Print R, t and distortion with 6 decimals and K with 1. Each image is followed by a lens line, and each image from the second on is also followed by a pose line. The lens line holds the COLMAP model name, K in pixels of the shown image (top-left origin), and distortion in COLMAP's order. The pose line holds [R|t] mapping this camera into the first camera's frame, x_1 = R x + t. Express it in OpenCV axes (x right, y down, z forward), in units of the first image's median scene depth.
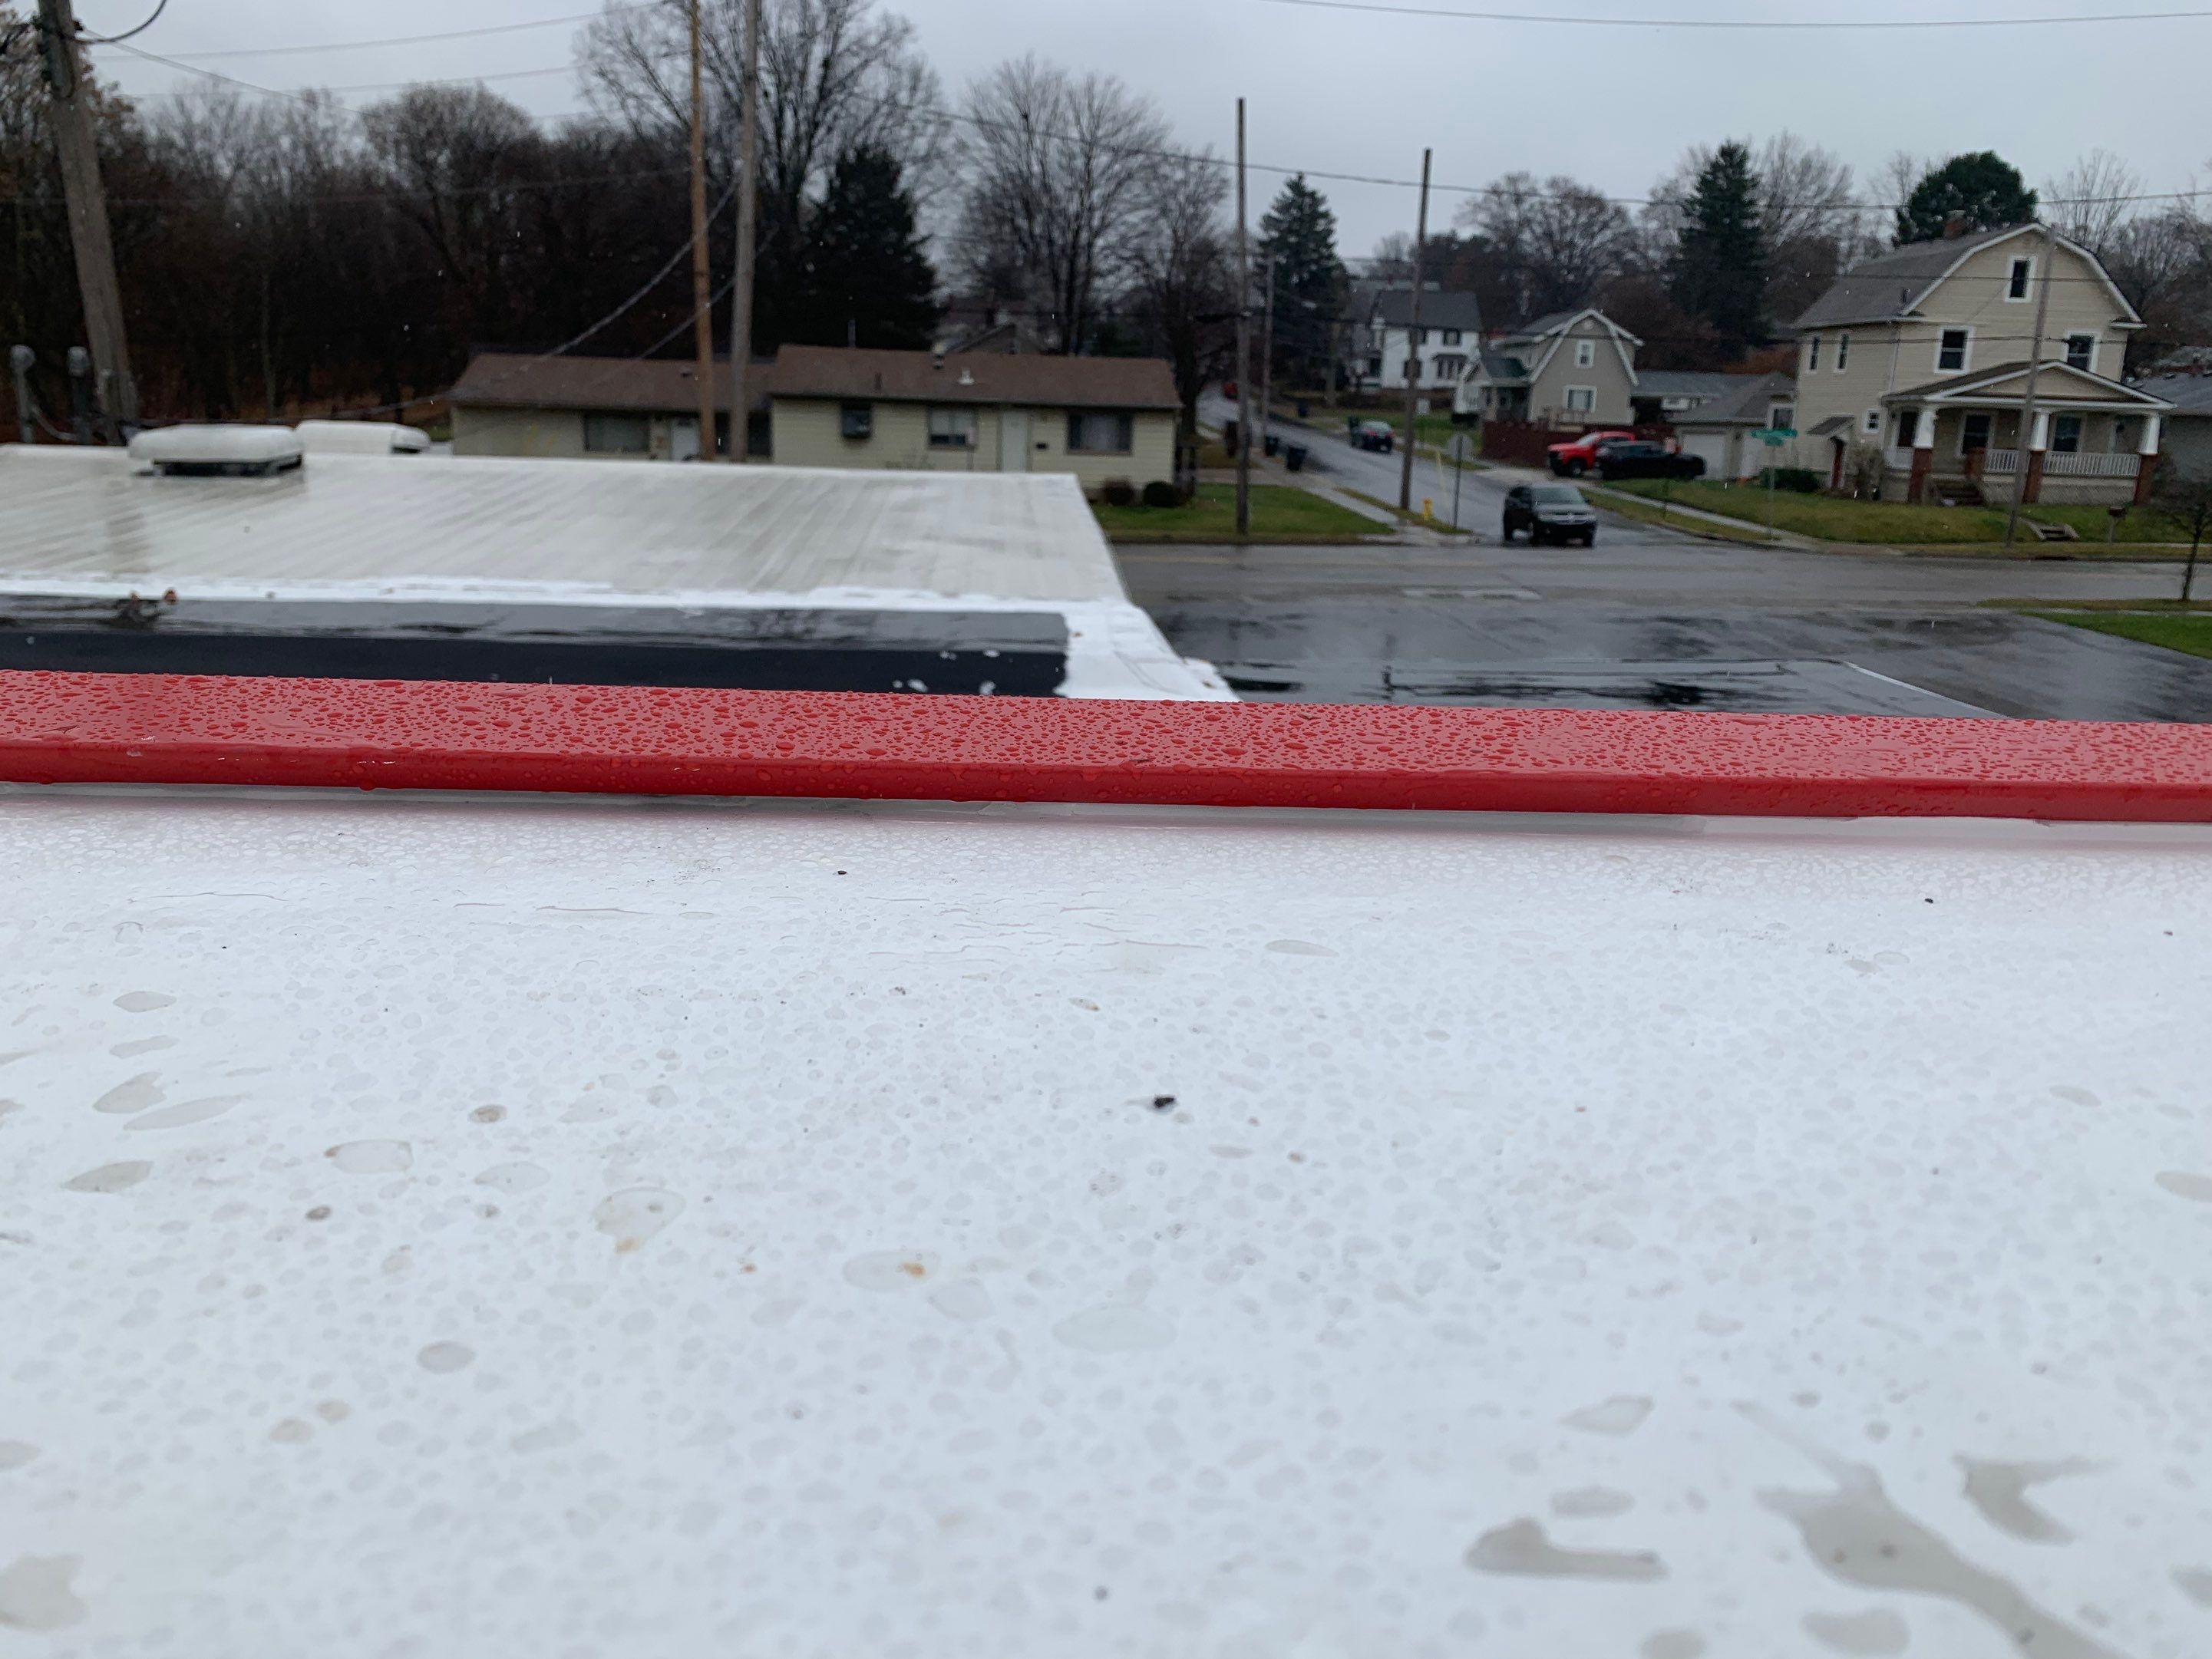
lens RADIAL K [[1498.8, 0, 1095.3], [0, 1498.8, 842.8], [0, 0, 1]] dist [0.069468, -0.067070]
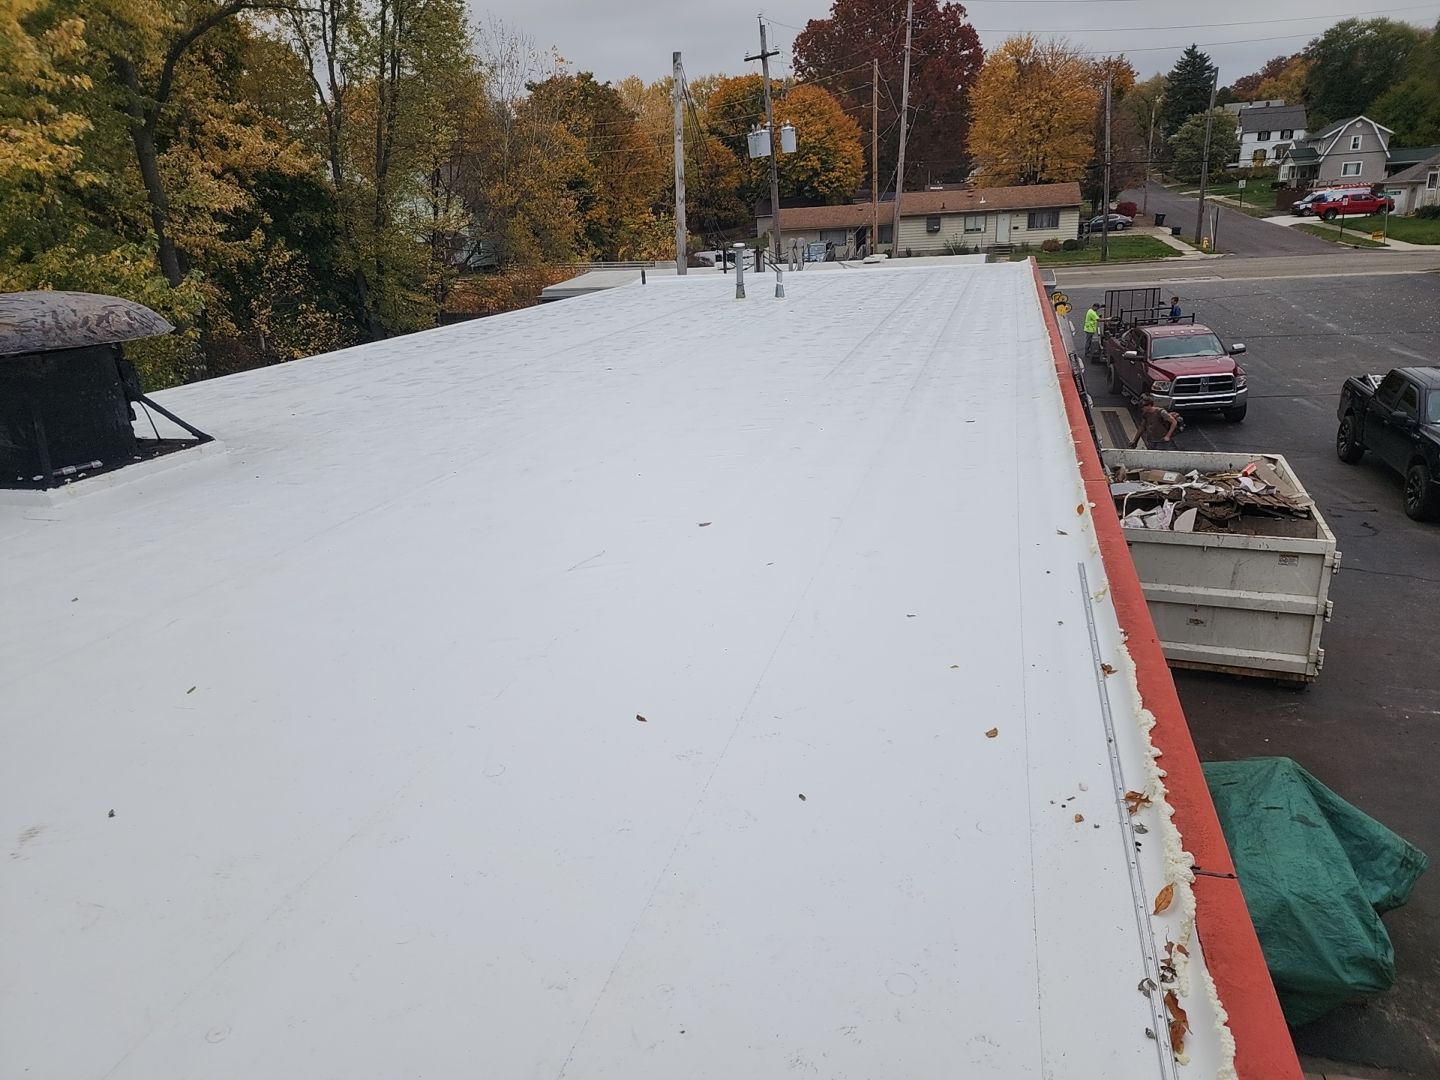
lens RADIAL K [[975.8, 0, 713.0], [0, 975.8, 548.6], [0, 0, 1]] dist [0.069468, -0.067070]
pose [[0.939504, 0.029747, -0.341243, 0.033581], [-0.009511, 0.998103, 0.060820, 0.077778], [0.342405, -0.053895, 0.938005, -0.338267]]
